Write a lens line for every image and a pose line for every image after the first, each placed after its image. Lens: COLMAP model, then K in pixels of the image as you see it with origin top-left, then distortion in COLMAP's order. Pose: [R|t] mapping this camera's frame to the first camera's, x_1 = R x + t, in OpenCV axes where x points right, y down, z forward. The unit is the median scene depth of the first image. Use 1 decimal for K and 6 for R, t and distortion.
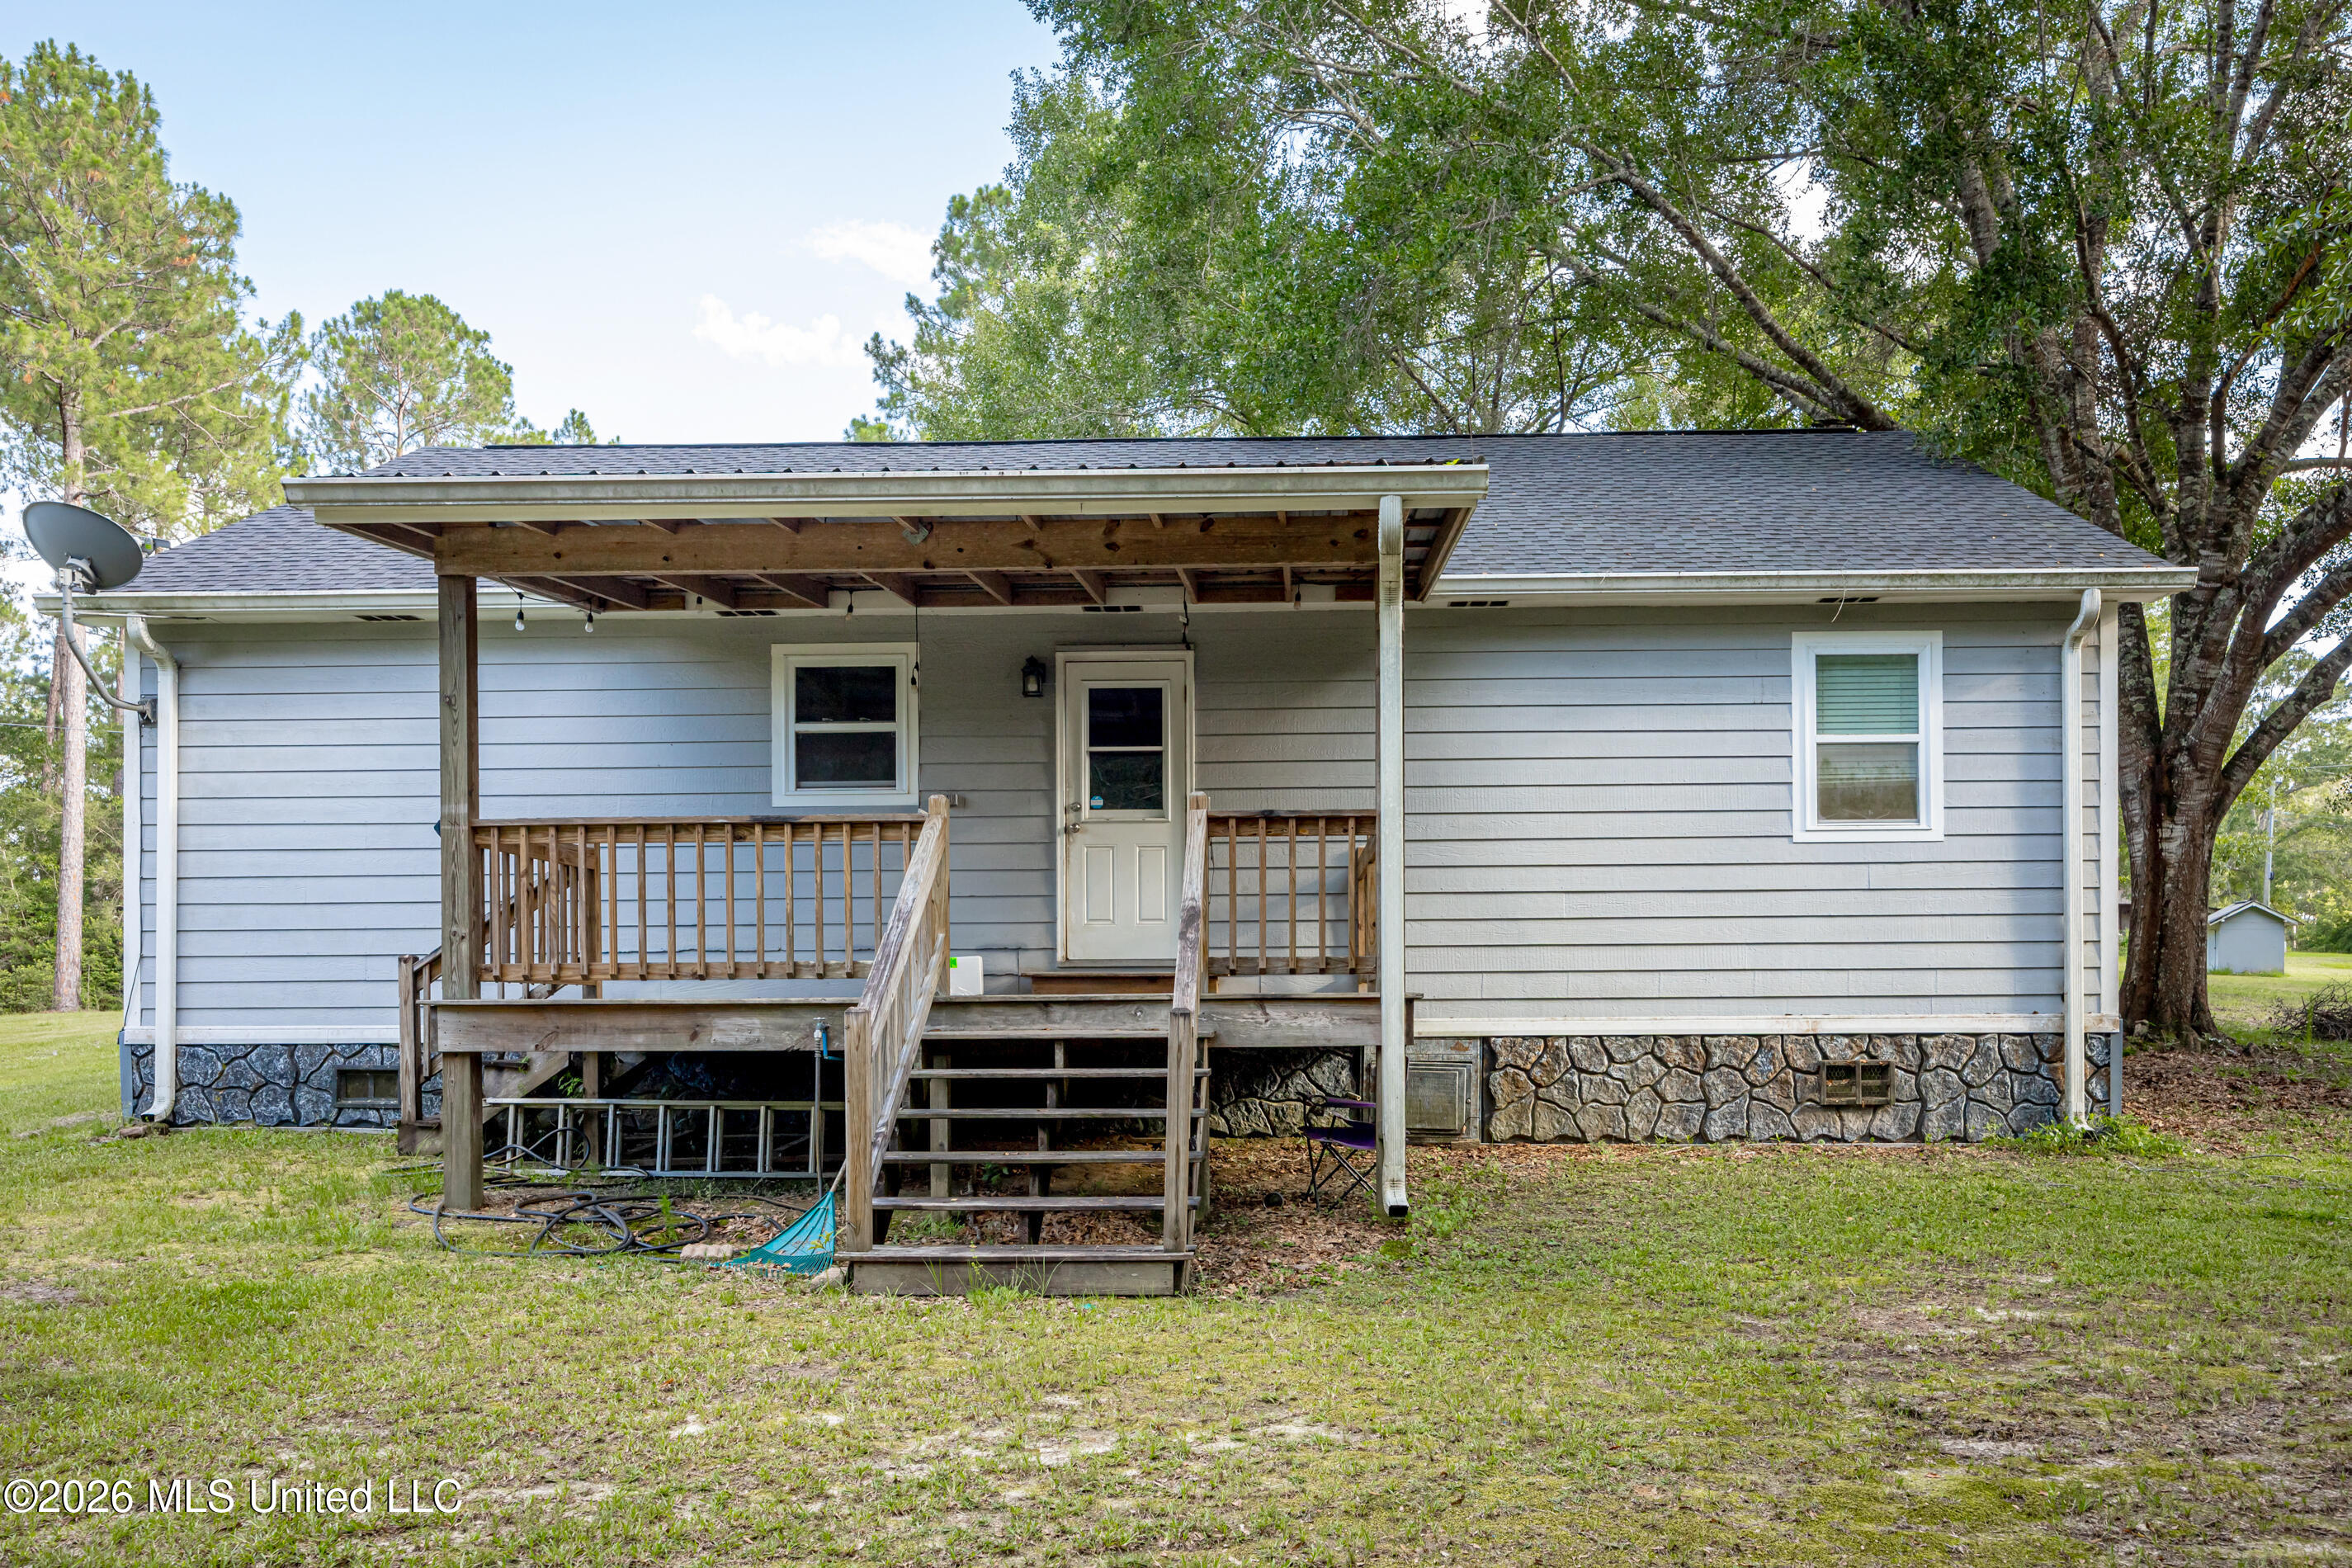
lens RADIAL K [[1806.7, 0, 1131.9], [0, 1806.7, 905.2], [0, 0, 1]] dist [-0.056027, 0.074977]
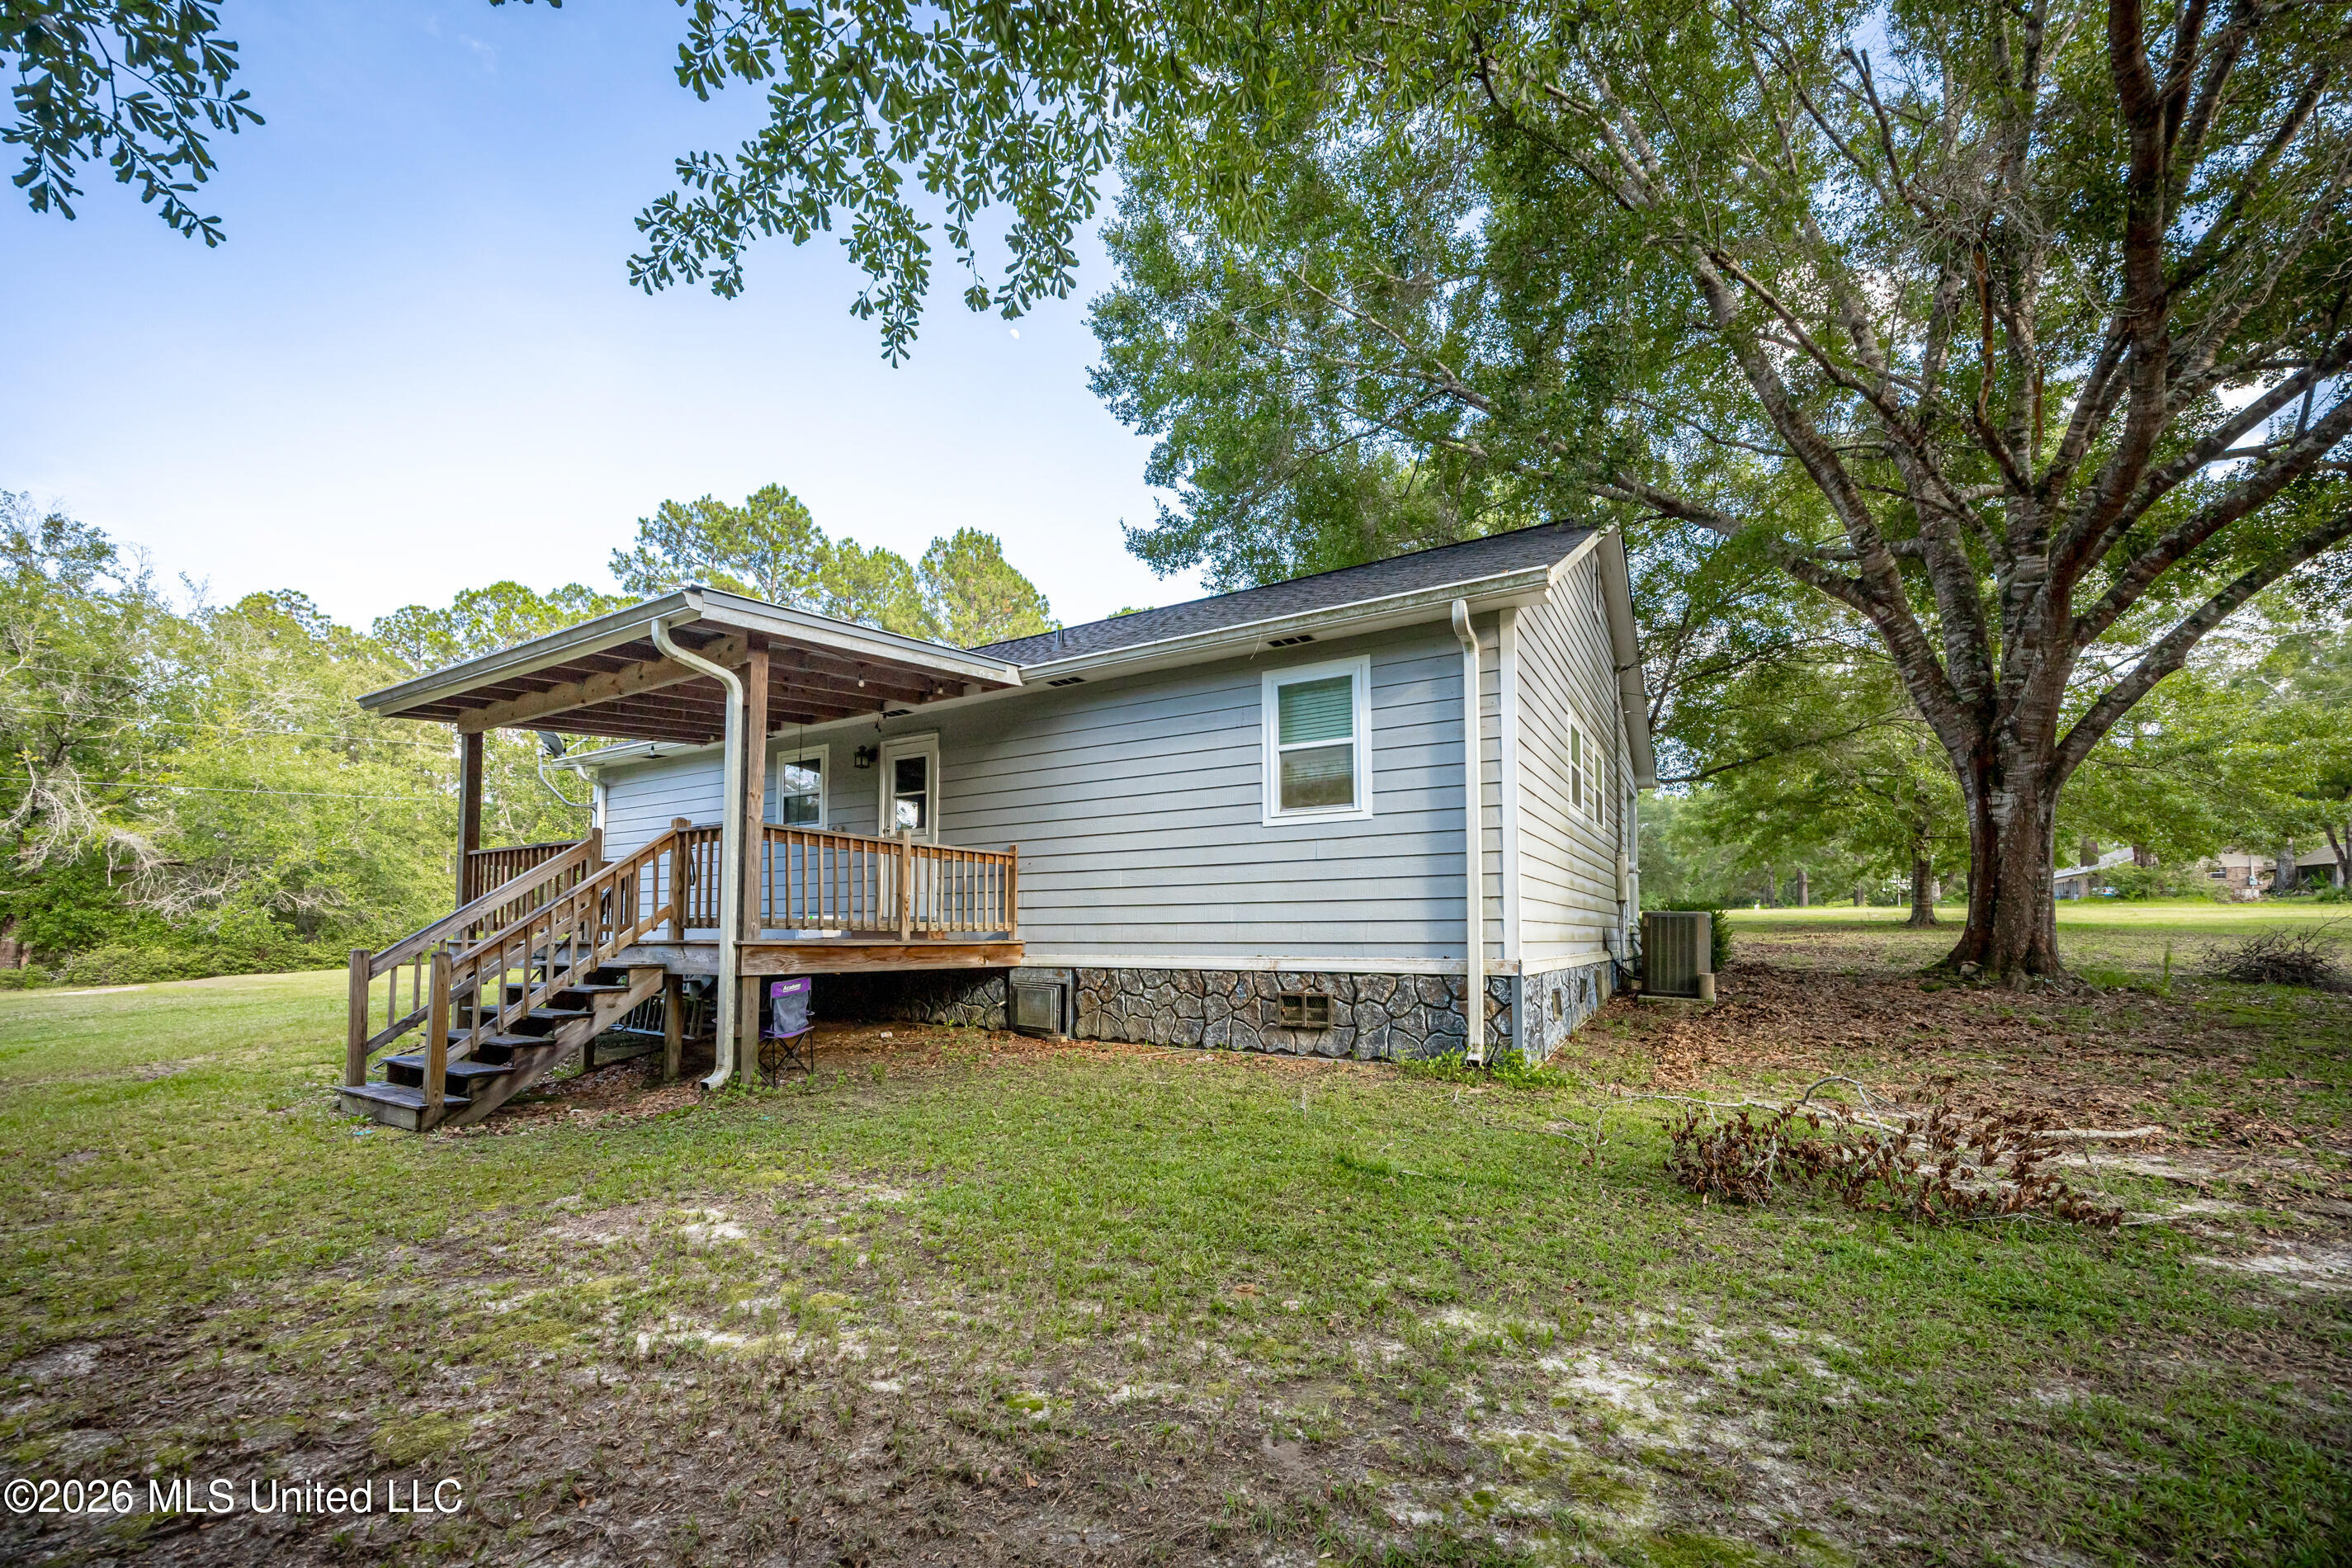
lens RADIAL K [[890.6, 0, 1221.1], [0, 890.6, 849.7], [0, 0, 1]] dist [0.001931, 0.000006]
pose [[0.879861, -0.042732, -0.473307, 0.656155], [0.022584, 0.998584, -0.048174, 0.013282], [0.474695, 0.031697, 0.879579, 0.400642]]
